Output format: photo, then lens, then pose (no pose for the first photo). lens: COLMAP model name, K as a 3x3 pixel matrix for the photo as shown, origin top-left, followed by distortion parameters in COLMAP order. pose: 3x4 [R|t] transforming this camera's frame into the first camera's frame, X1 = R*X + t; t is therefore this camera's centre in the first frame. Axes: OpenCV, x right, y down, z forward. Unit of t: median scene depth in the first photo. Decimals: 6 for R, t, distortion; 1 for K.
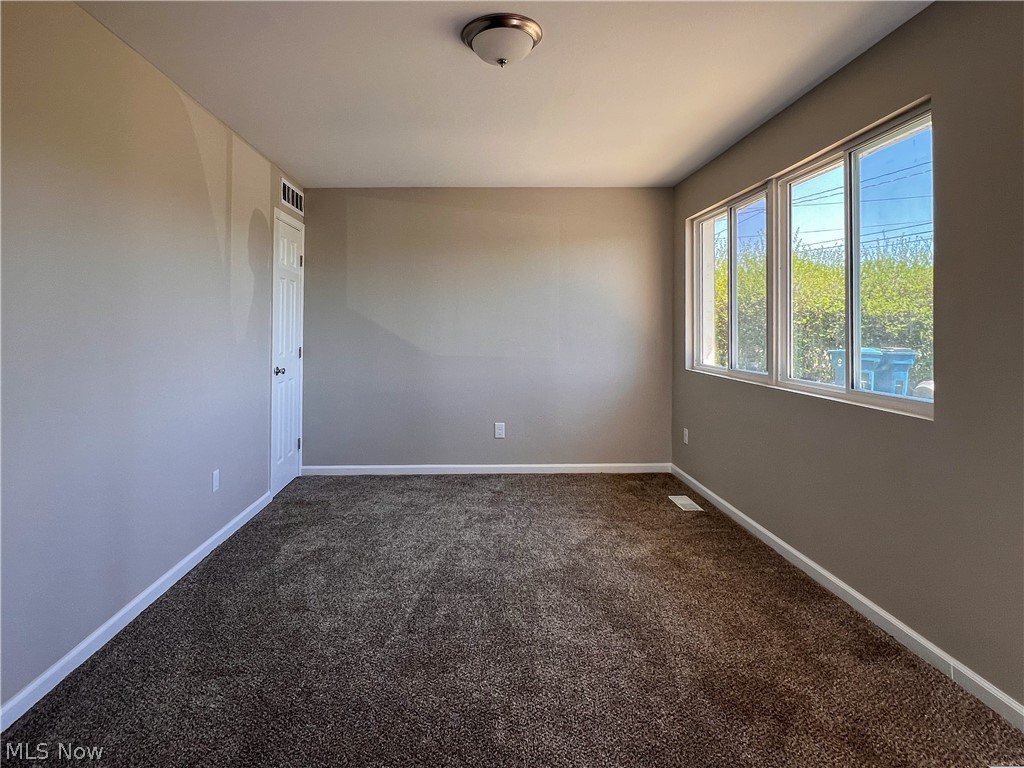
lens RADIAL K [[570.6, 0, 513.0], [0, 570.6, 330.1], [0, 0, 1]] dist [-0.001520, -0.001643]
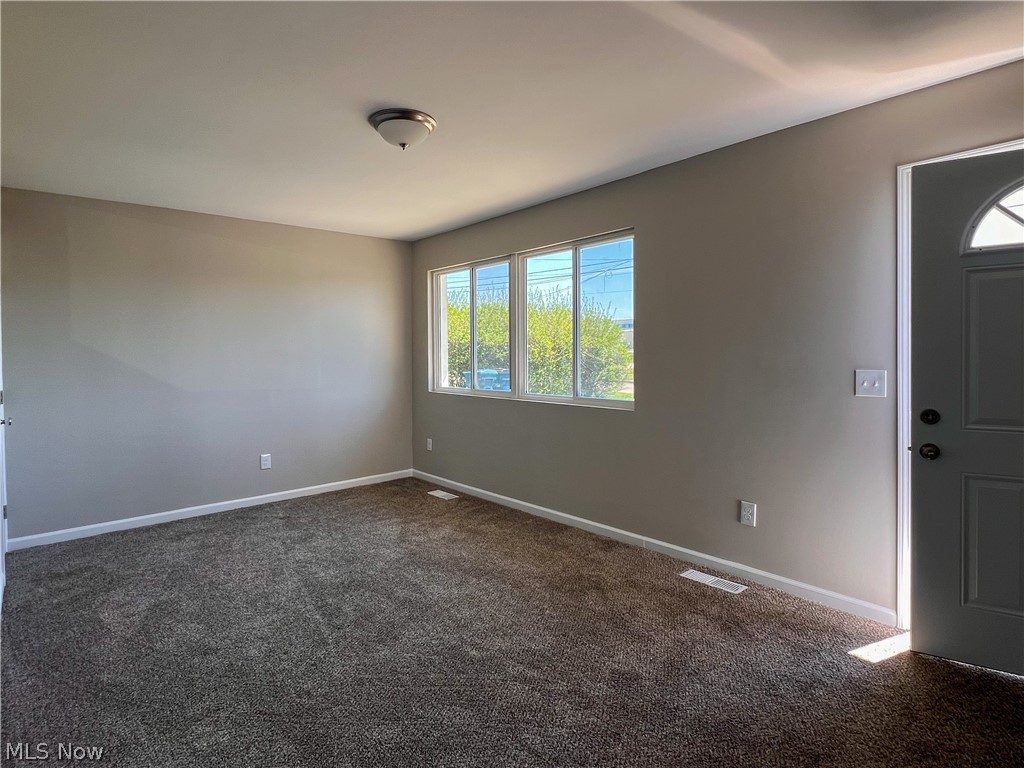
lens RADIAL K [[547.1, 0, 512.0], [0, 547.1, 384.0], [0, 0, 1]] dist [-0.002231, -0.000649]
pose [[0.760202, -0.046570, 0.648016, -0.463531], [0.013085, 0.998323, 0.056395, -0.018211], [-0.649555, -0.034392, 0.759536, -0.040322]]
